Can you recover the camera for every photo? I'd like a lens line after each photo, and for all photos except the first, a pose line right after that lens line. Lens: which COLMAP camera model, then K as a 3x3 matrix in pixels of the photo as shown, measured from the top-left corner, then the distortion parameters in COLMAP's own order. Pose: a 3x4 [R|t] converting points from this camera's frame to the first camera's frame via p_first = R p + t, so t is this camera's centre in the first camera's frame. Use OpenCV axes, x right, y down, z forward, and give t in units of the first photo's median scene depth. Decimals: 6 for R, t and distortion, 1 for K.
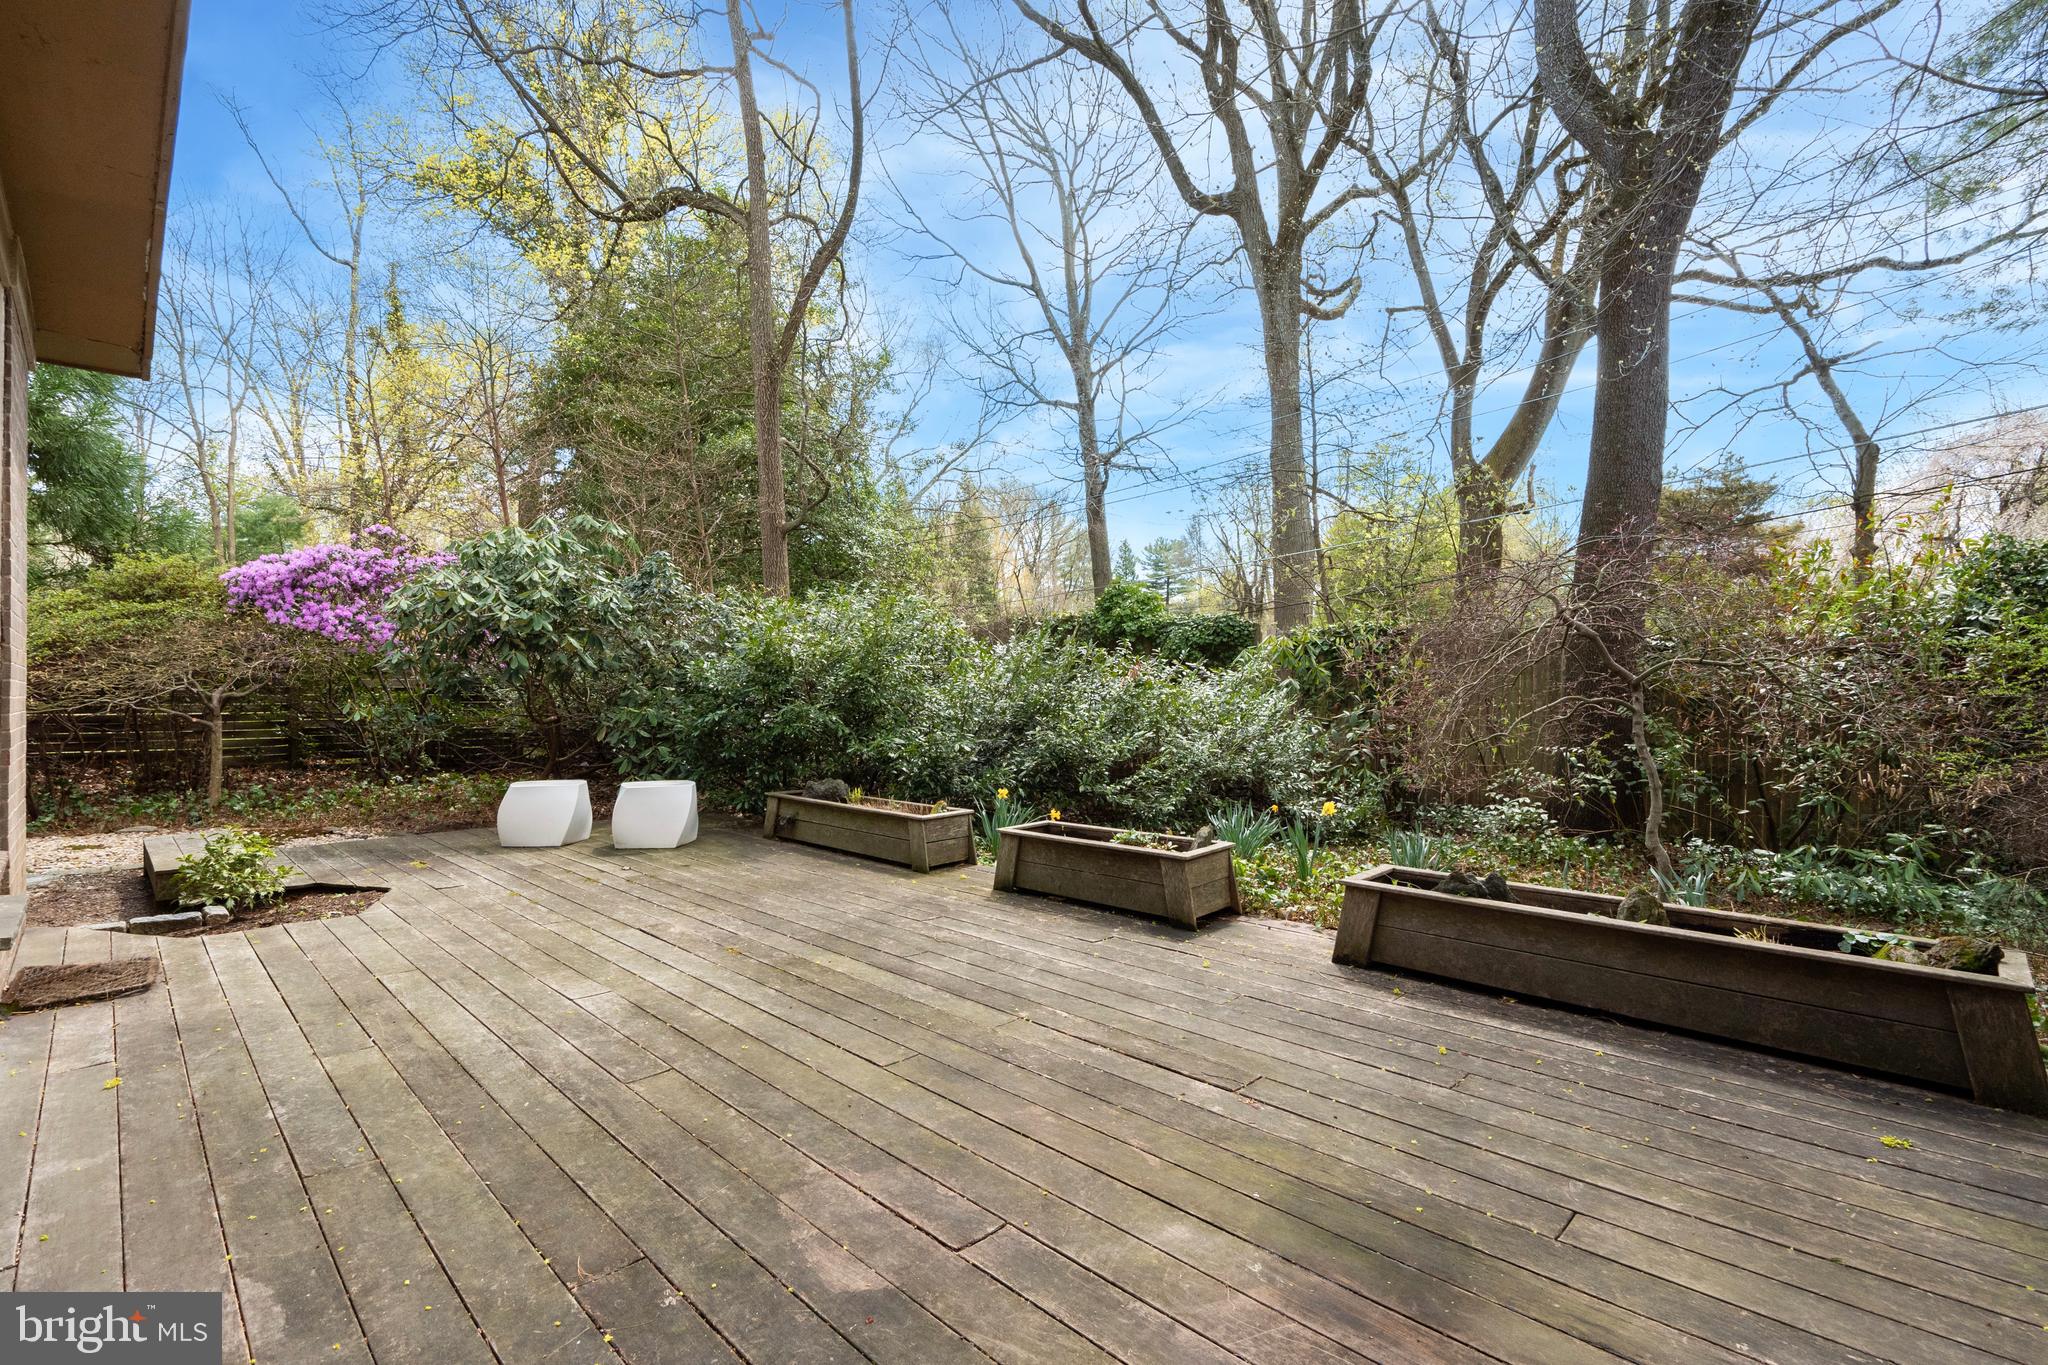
lens RADIAL K [[931.2, 0, 1016.6], [0, 931.2, 685.5], [0, 0, 1]] dist [-0.004627, 0.002192]
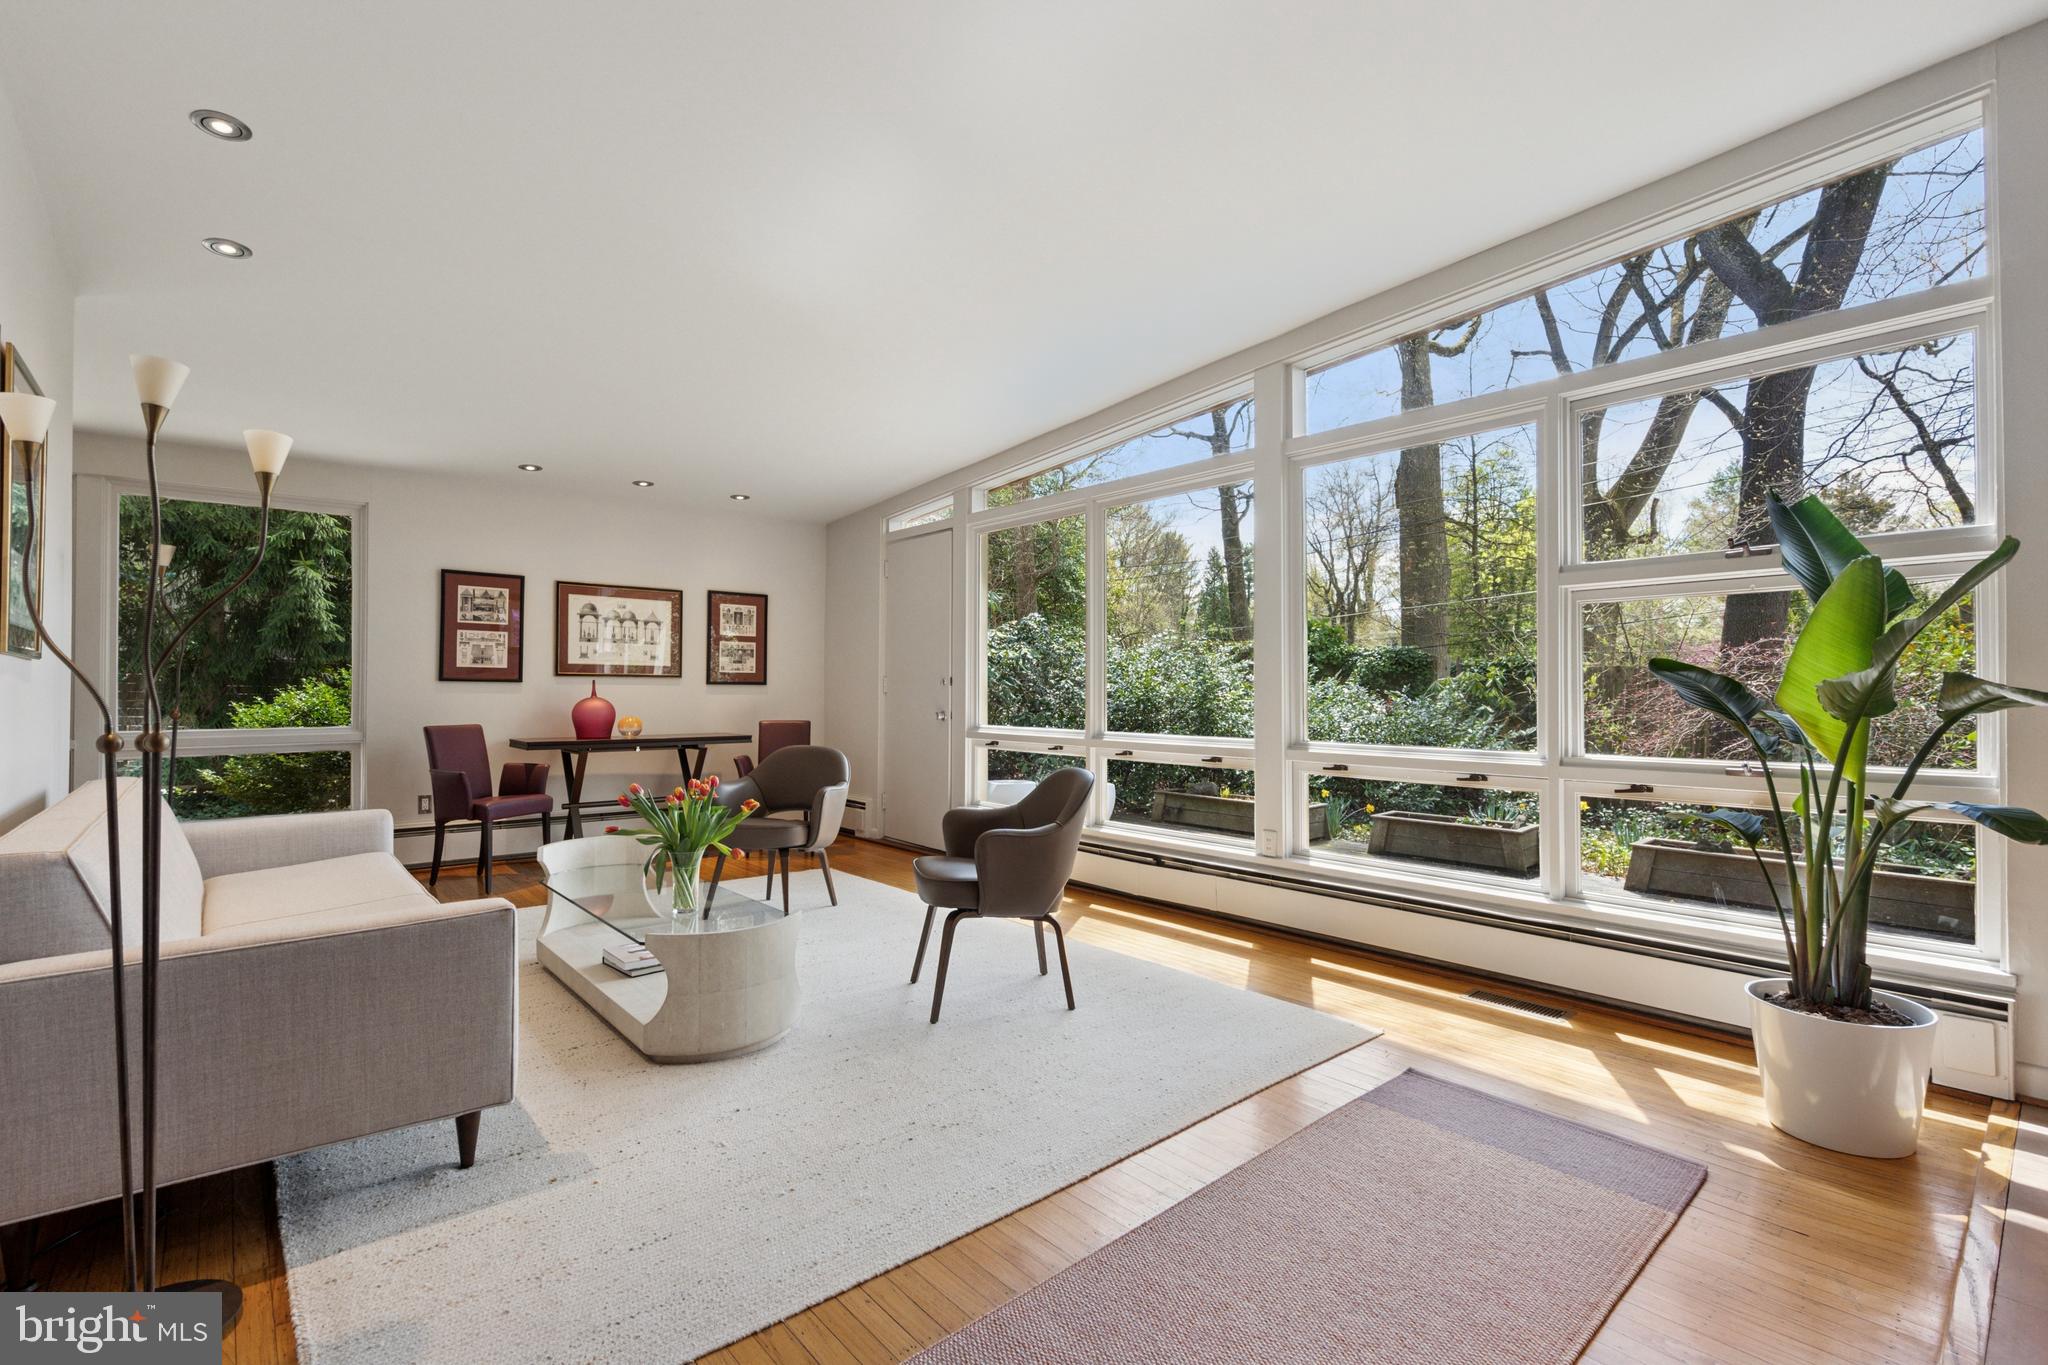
lens RADIAL K [[931.2, 0, 1017.5], [0, 931.2, 681.6], [0, 0, 1]] dist [-0.004627, 0.002192]
pose [[0.997477, 0.005897, -0.070746, -0.118792], [-0.006123, 0.999977, -0.002981, -0.015359], [0.070727, 0.003407, 0.997490, -0.147286]]
